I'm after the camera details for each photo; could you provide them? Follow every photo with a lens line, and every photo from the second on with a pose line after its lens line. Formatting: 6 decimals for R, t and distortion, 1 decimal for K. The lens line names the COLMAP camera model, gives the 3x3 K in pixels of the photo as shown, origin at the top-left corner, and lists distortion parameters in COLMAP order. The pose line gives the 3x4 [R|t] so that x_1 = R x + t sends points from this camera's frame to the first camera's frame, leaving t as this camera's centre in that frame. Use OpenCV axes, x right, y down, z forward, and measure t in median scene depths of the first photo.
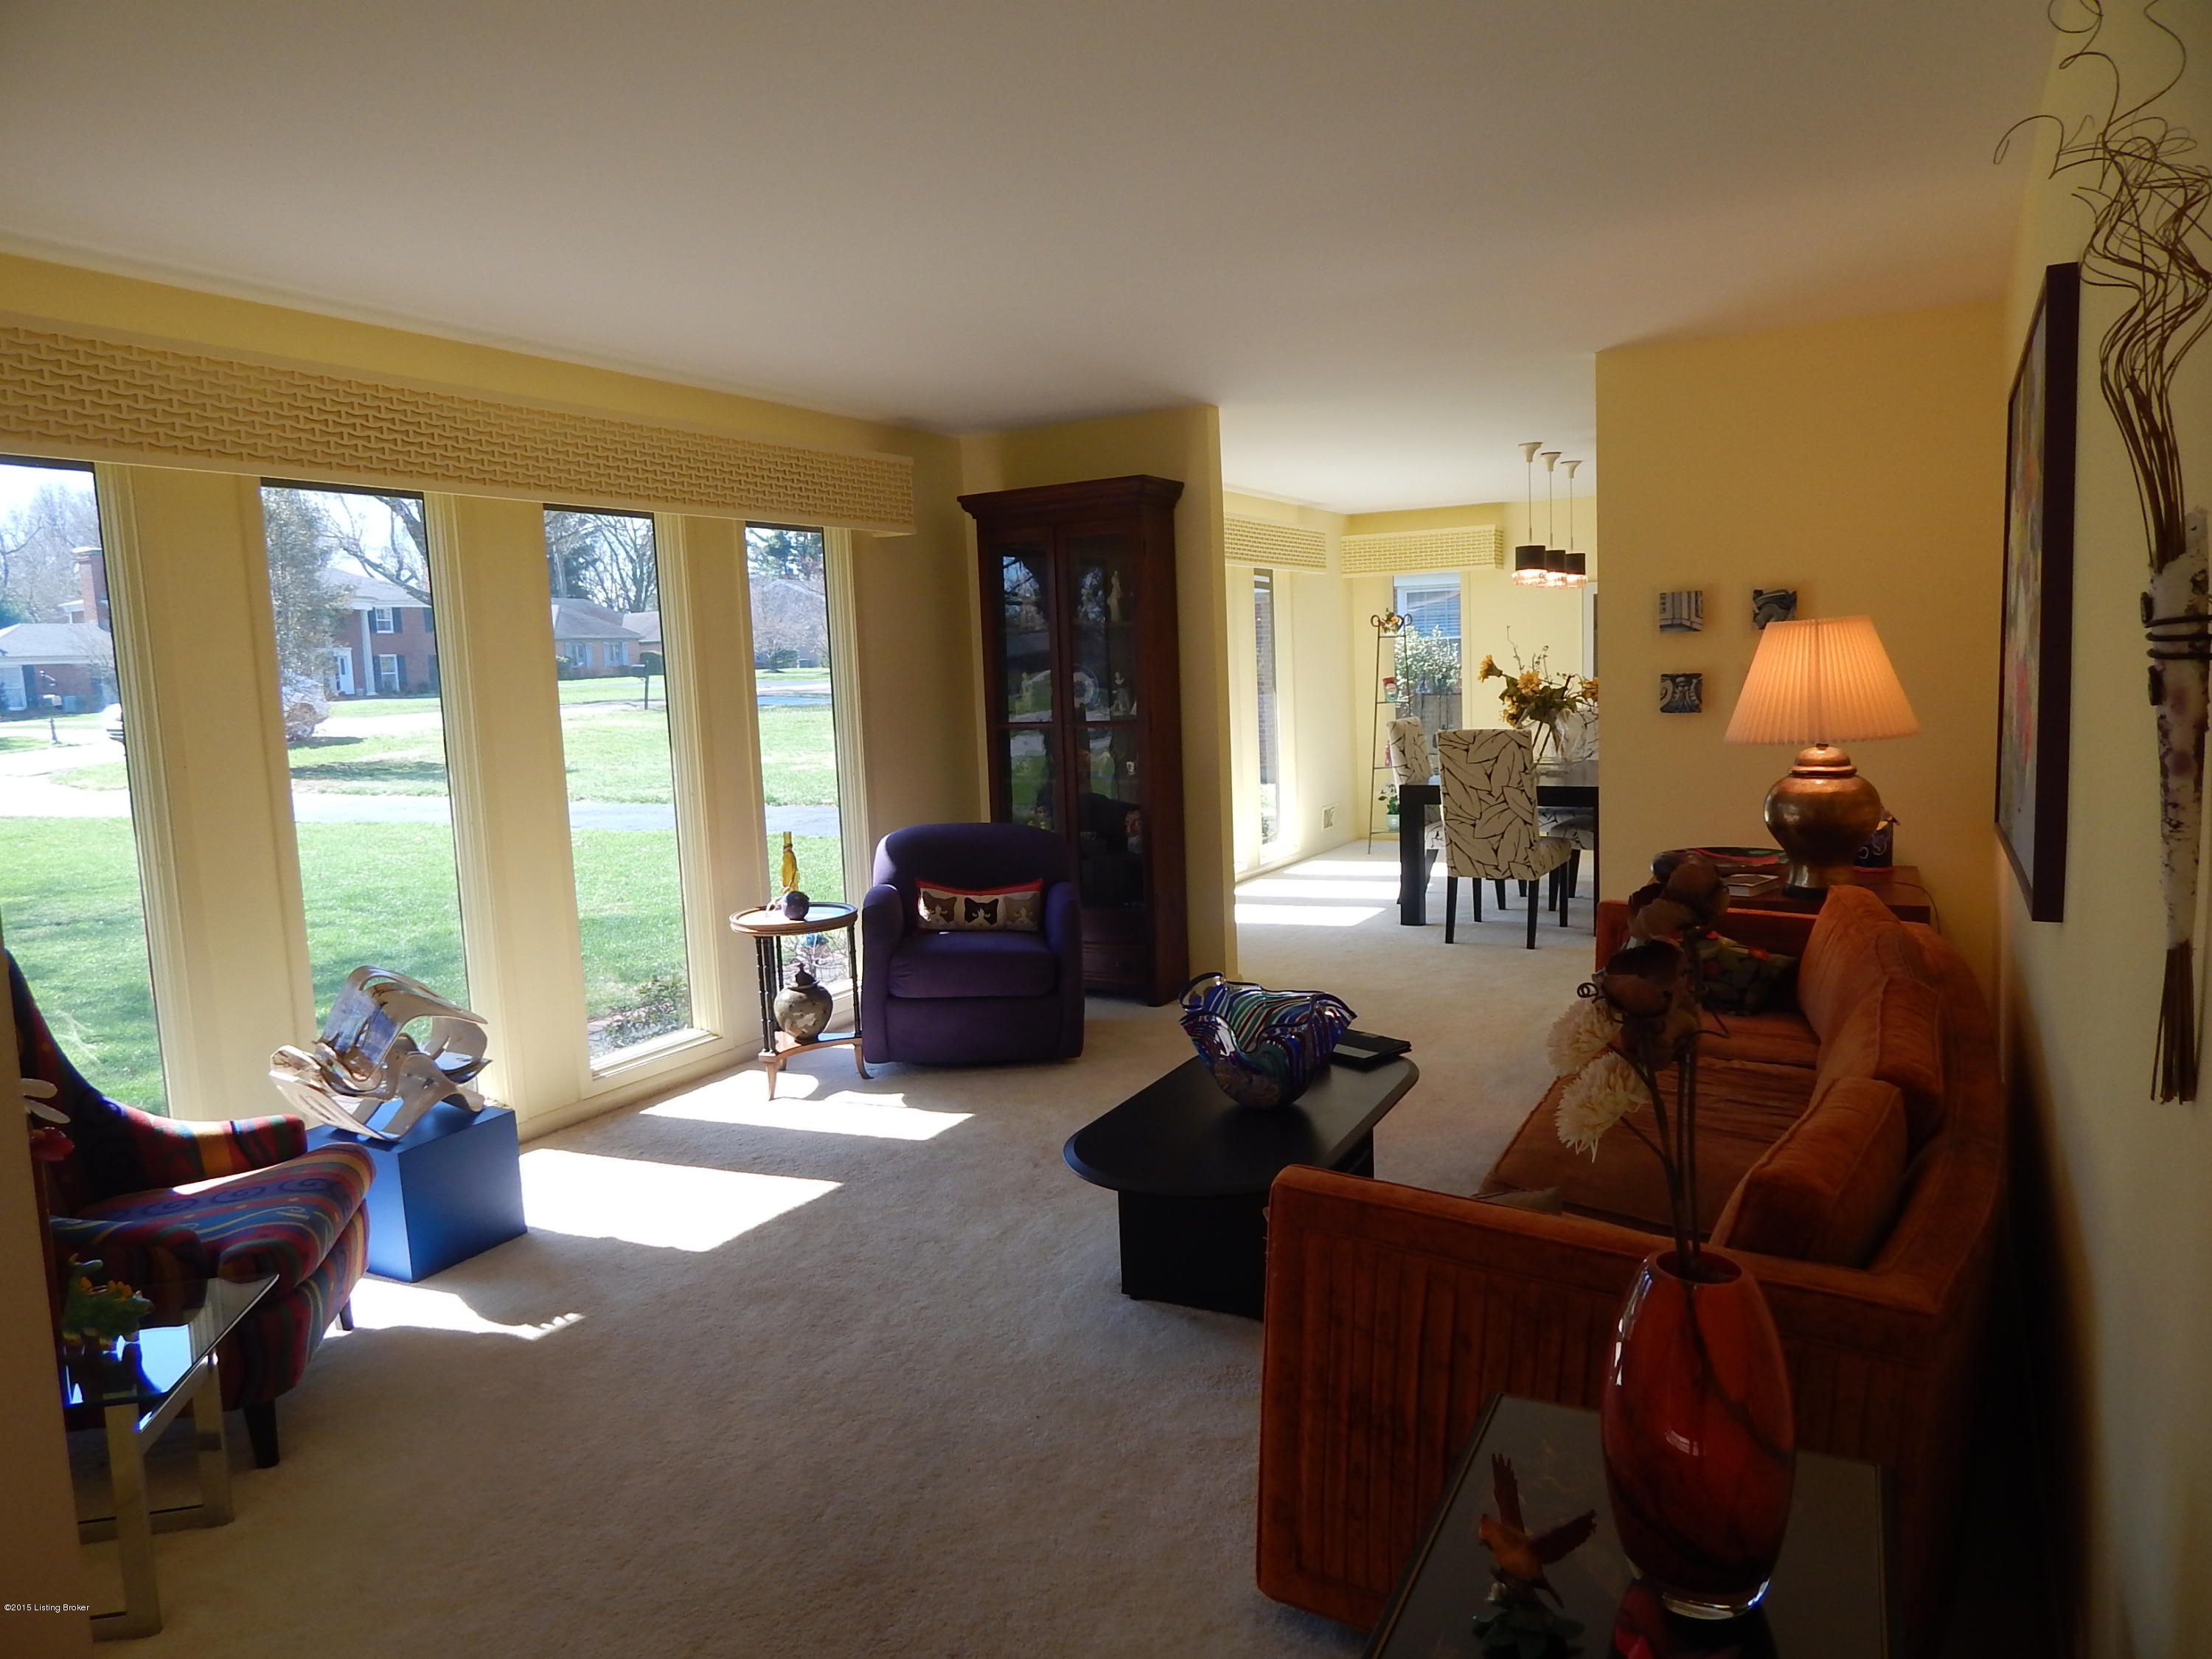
lens RADIAL K [[1429.2, 0, 1108.8], [0, 1429.2, 824.7], [0, 0, 1]] dist [0.003075, 0.000426]
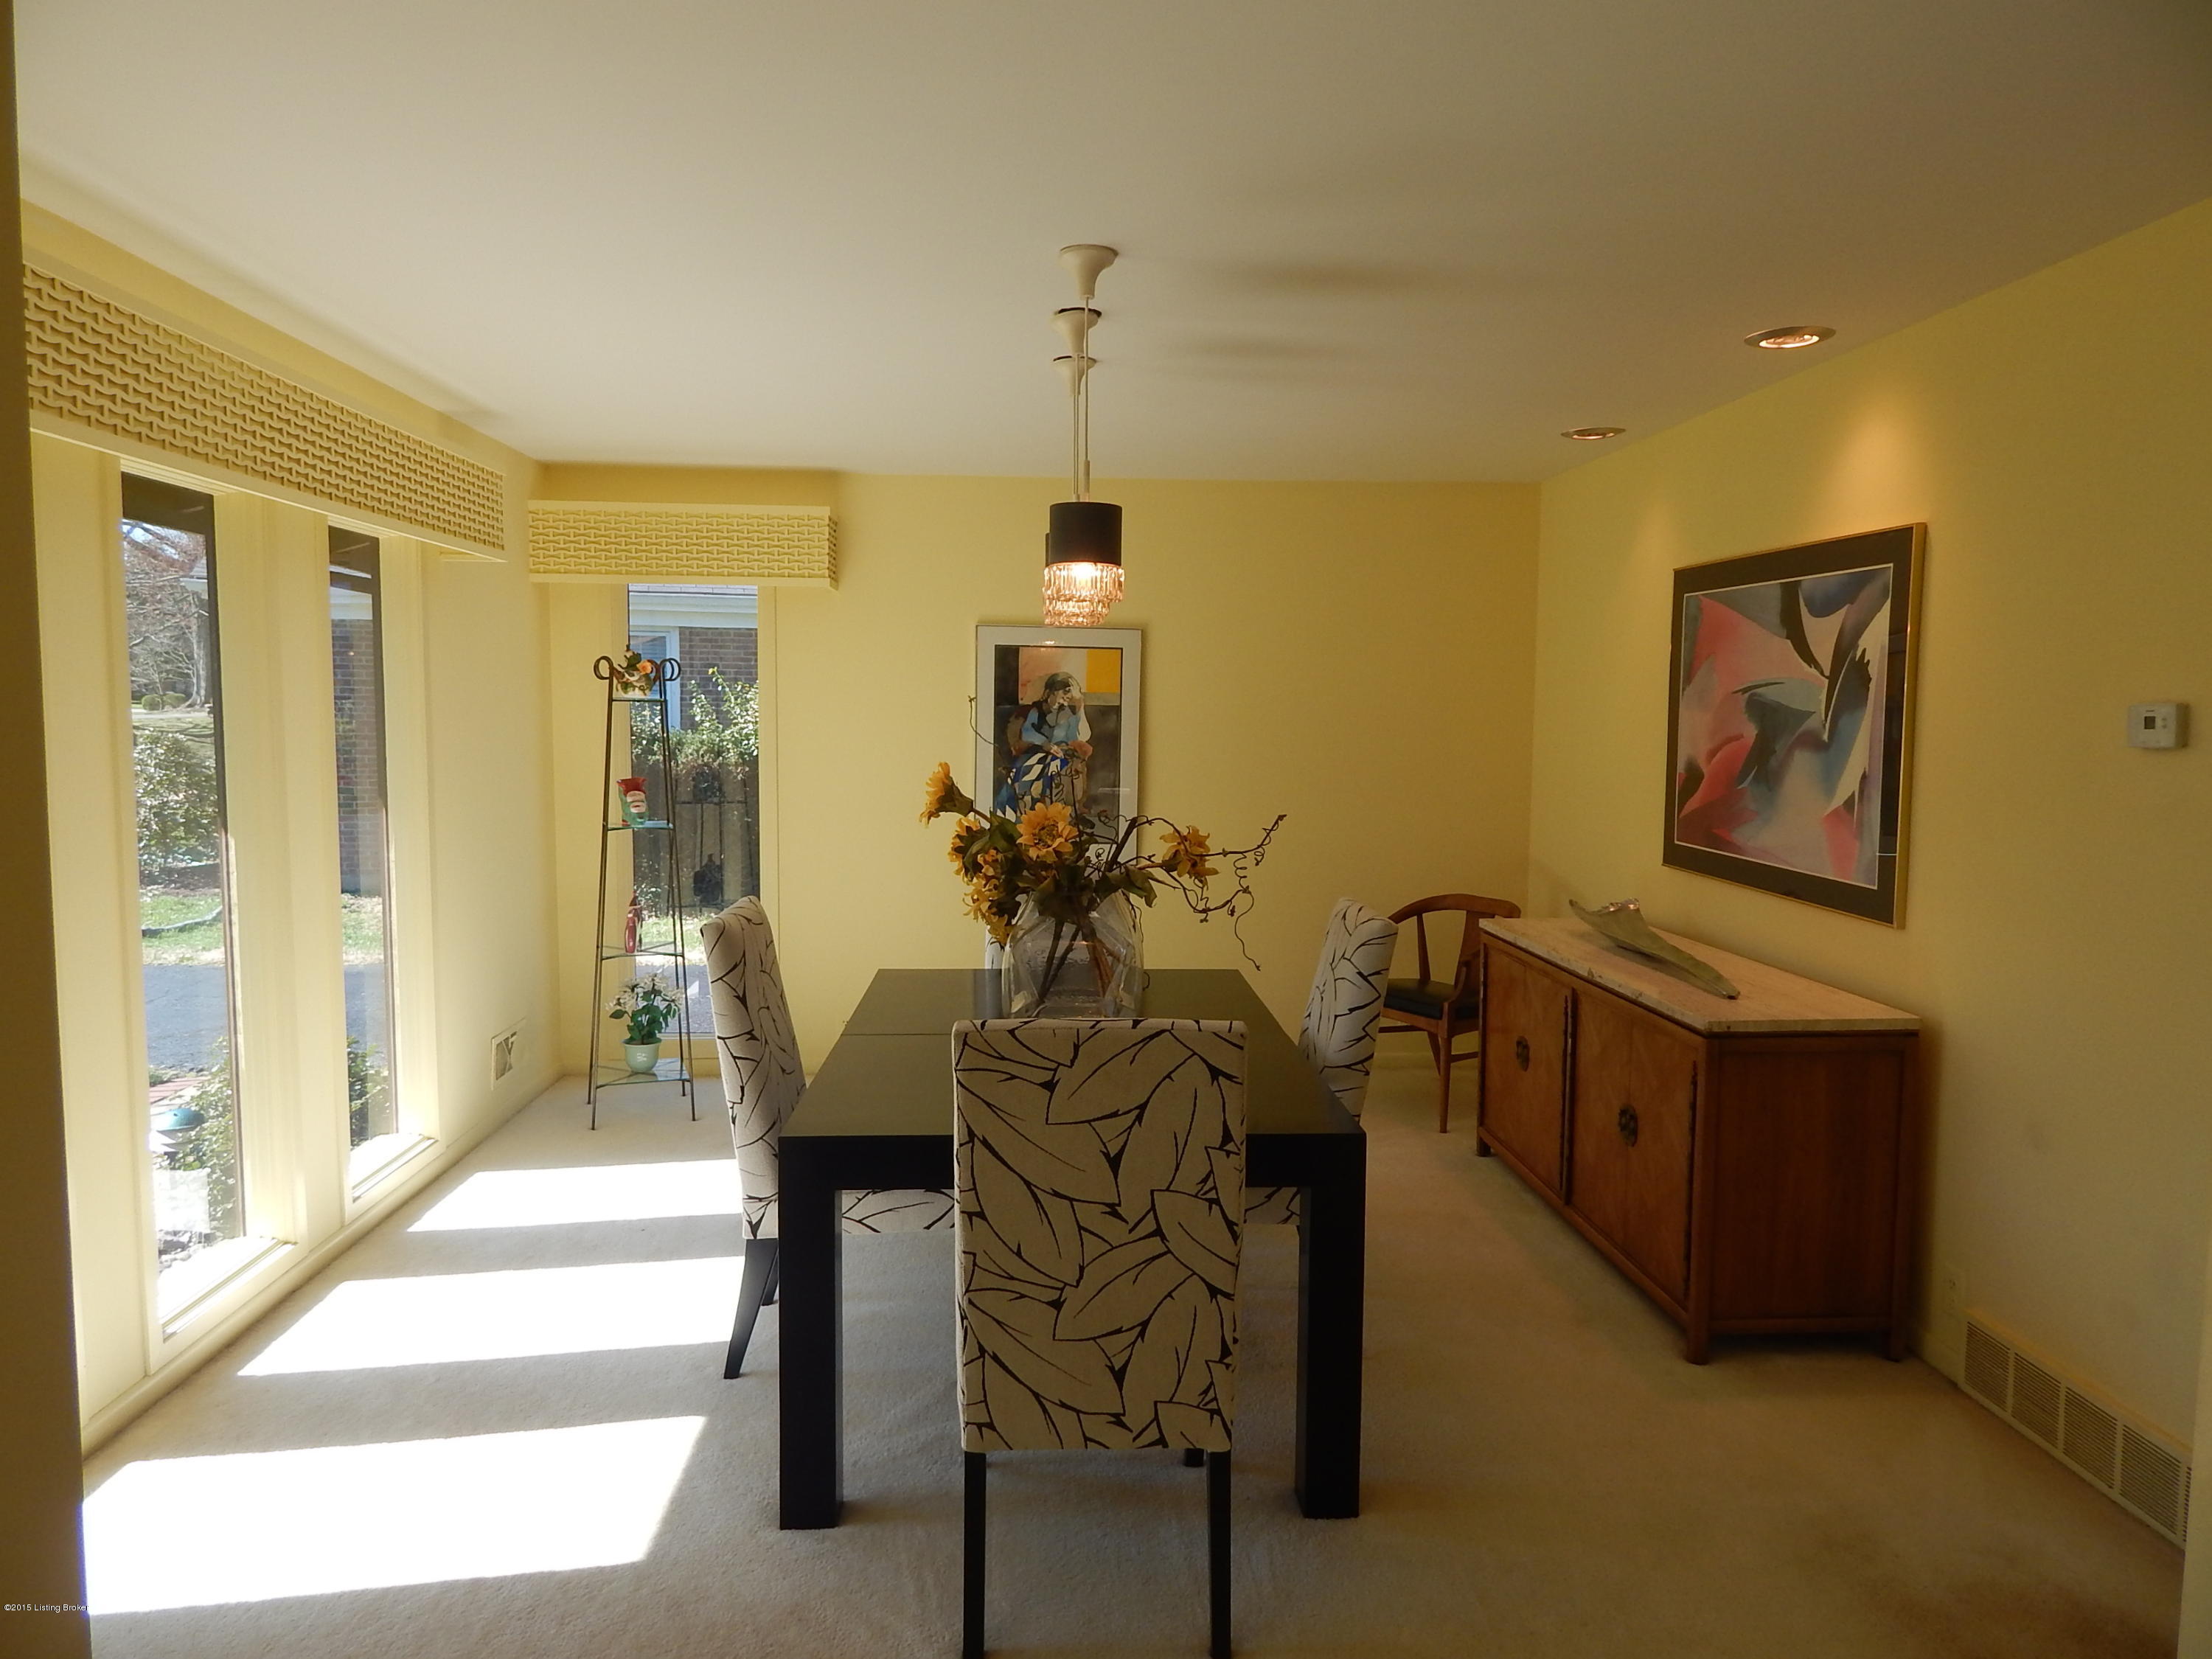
lens RADIAL K [[1429.2, 0, 1111.2], [0, 1429.2, 825.6], [0, 0, 1]] dist [0.003075, 0.000426]
pose [[0.833762, 0.002900, 0.552116, 0.058327], [0.019683, 0.999194, -0.034971, -0.067250], [-0.551773, 0.040025, 0.833034, 0.494253]]
